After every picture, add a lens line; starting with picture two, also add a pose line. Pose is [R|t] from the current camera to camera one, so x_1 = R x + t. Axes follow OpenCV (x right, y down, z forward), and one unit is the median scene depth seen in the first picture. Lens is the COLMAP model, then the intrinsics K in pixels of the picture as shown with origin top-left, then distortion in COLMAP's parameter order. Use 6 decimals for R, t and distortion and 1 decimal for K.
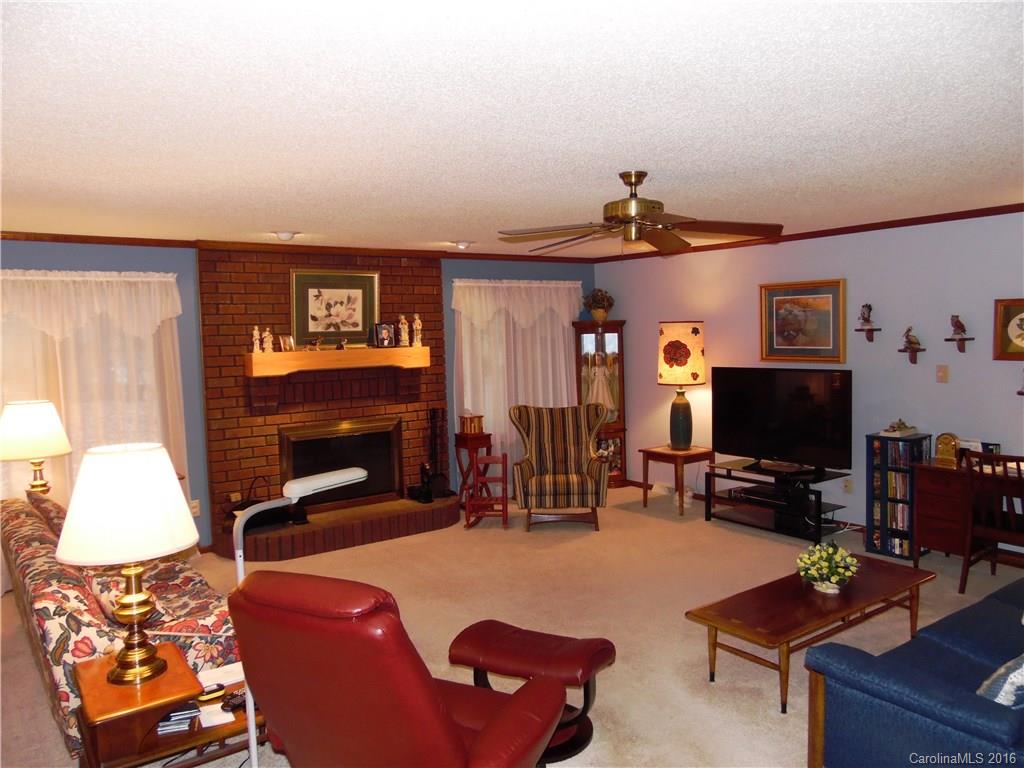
lens RADIAL K [[764.5, 0, 511.8], [0, 764.5, 386.6], [0, 0, 1]] dist [-0.041372, 0.077243]
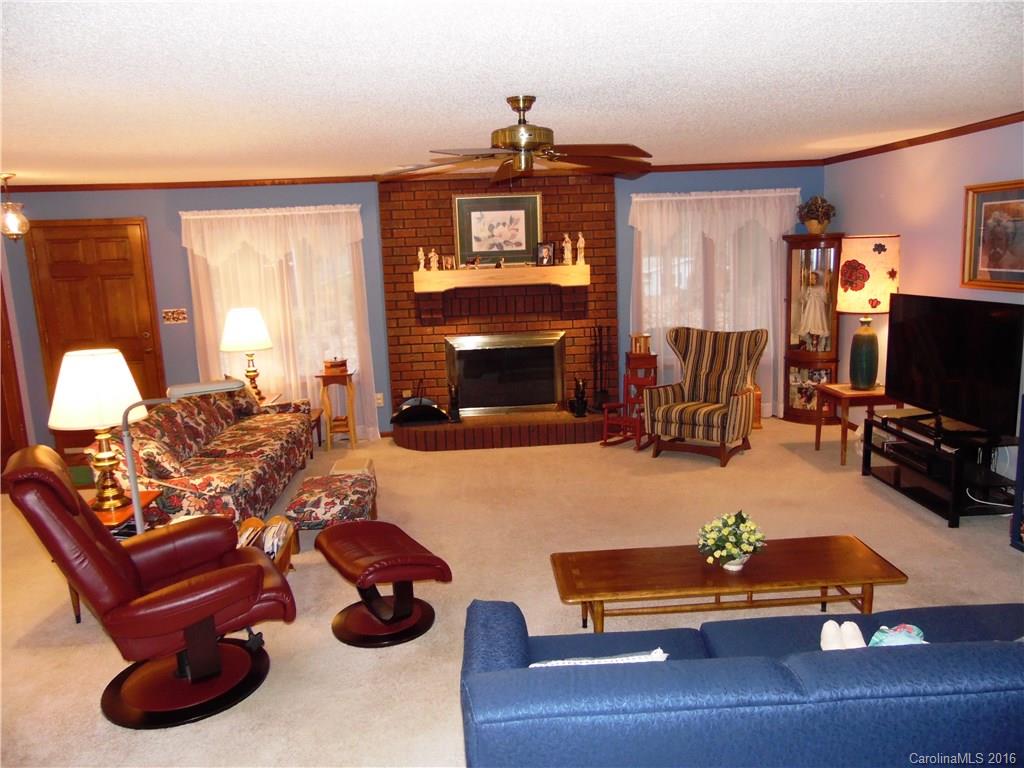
lens RADIAL K [[764.5, 0, 510.3], [0, 764.5, 381.1], [0, 0, 1]] dist [-0.041372, 0.077243]
pose [[0.838377, 0.087777, -0.537977, 0.389279], [-0.022714, 0.991718, 0.126414, -0.027194], [0.544618, -0.093763, 0.833427, 0.092710]]
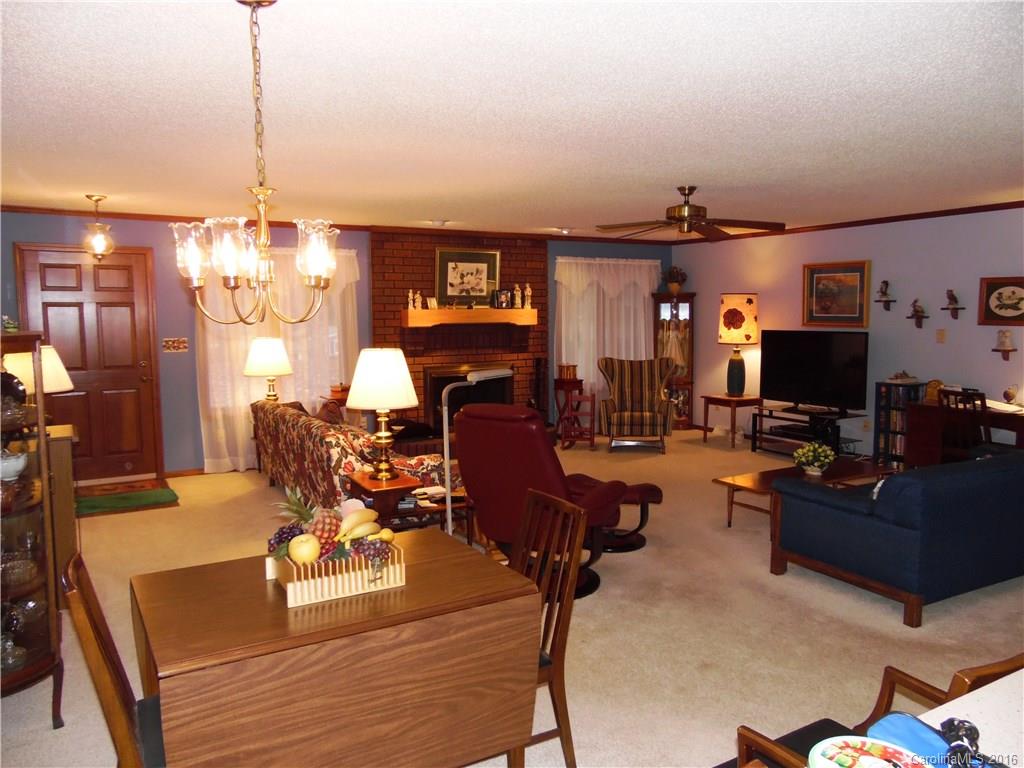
lens RADIAL K [[764.5, 0, 511.9], [0, 764.5, 385.6], [0, 0, 1]] dist [-0.041372, 0.077243]
pose [[0.993223, 0.031164, -0.111968, -0.001971], [-0.028156, 0.999202, 0.028347, 0.044169], [0.112762, -0.025003, 0.993307, -0.306506]]
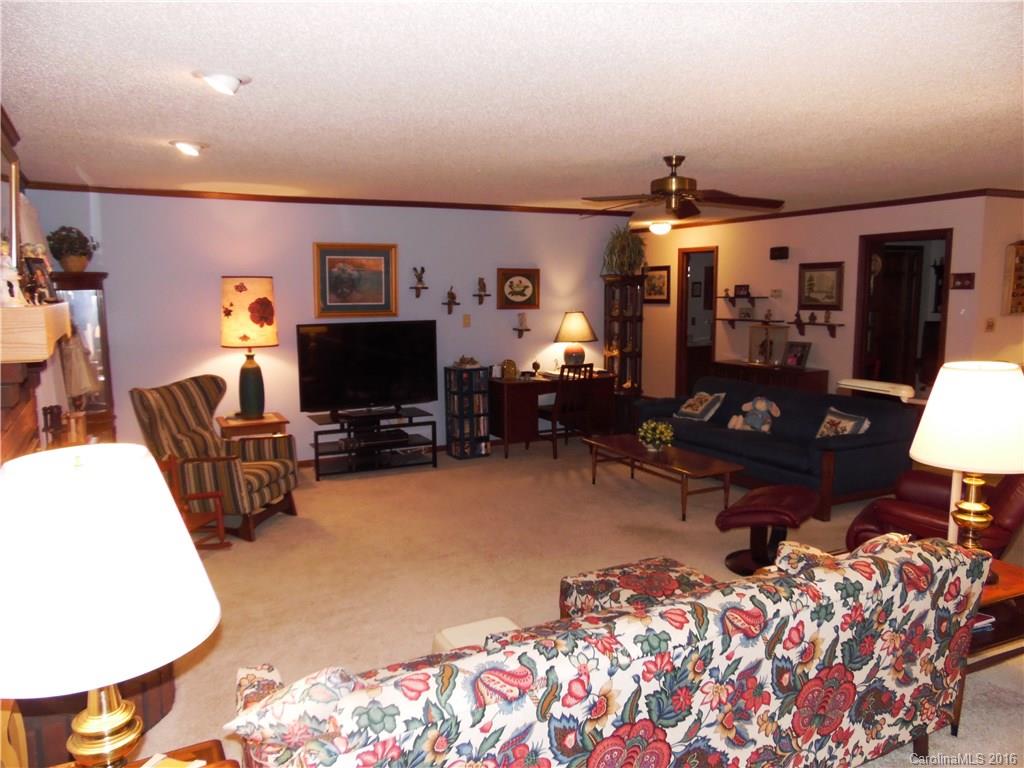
lens RADIAL K [[764.5, 0, 508.5], [0, 764.5, 381.4], [0, 0, 1]] dist [-0.041372, 0.077243]
pose [[0.172111, -0.096588, 0.980331, -0.684044], [0.076802, 0.993468, 0.084399, -0.016175], [-0.982079, 0.060766, 0.178405, 0.602060]]
